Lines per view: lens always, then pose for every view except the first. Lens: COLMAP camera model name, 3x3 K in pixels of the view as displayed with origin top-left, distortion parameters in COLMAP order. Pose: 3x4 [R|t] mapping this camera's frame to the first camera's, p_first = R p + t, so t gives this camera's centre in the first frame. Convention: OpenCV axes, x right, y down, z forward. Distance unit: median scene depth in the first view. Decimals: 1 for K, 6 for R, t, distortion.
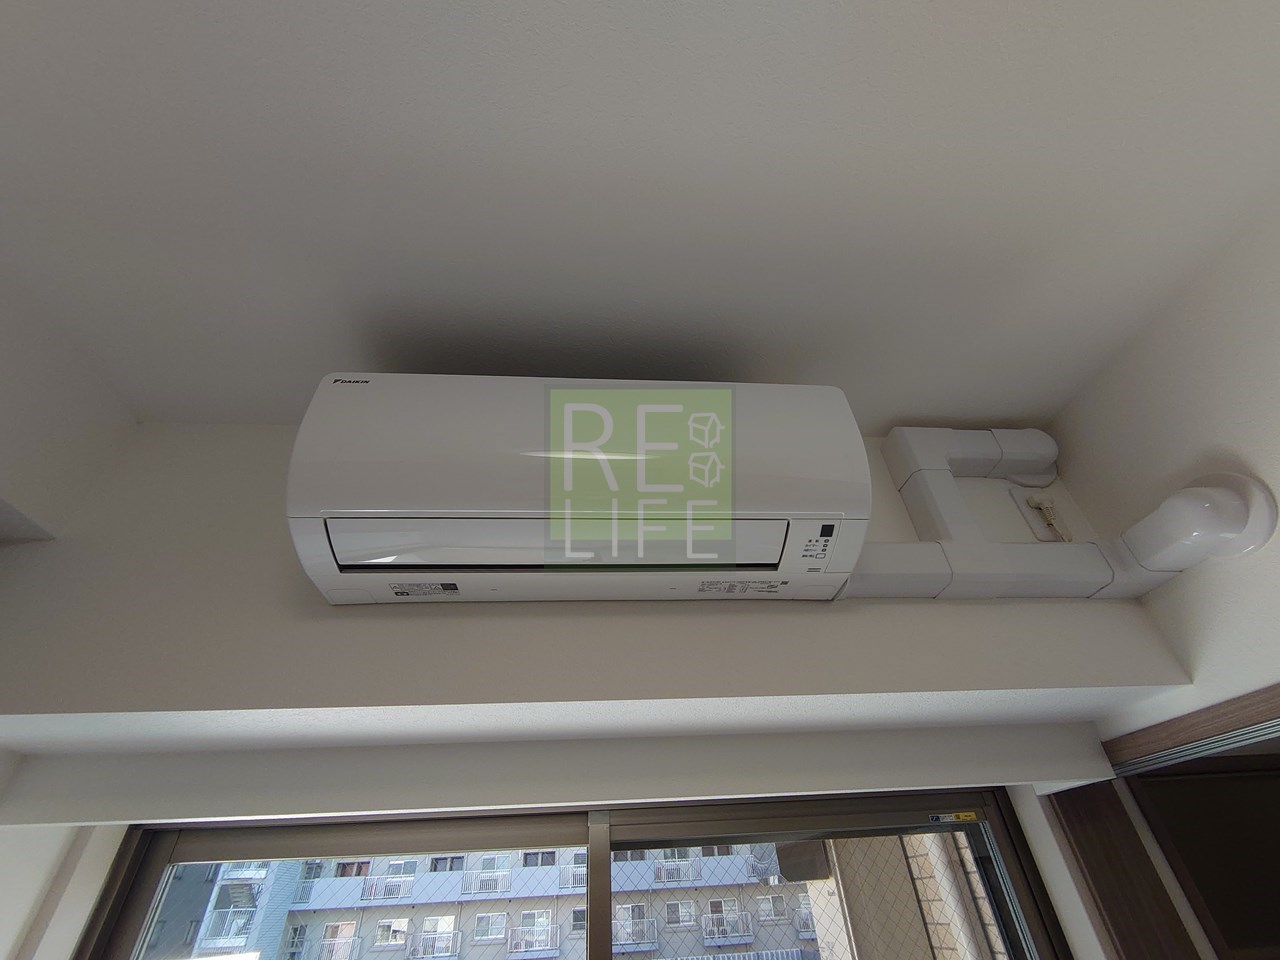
lens RADIAL K [[551.0, 0, 644.8], [0, 551.0, 480.6], [0, 0, 1]] dist [0.000147, -0.001206]
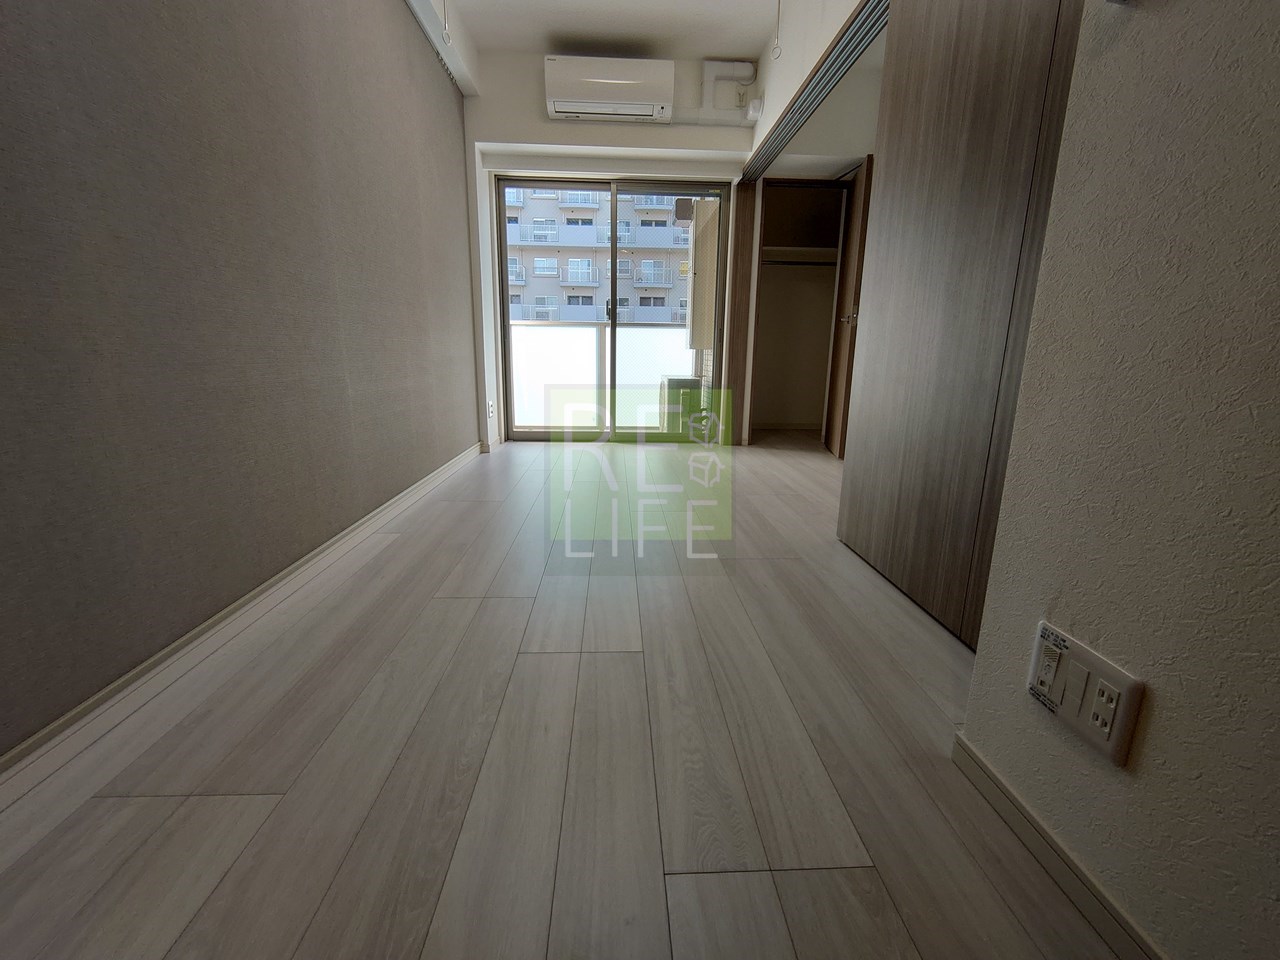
lens RADIAL K [[551.0, 0, 644.8], [0, 551.0, 480.6], [0, 0, 1]] dist [0.000147, -0.001206]
pose [[0.997024, 0.074180, -0.020982, 0.388810], [-0.030521, 0.629767, 0.776184, -1.114250], [0.070792, -0.773234, 0.630157, -3.151919]]
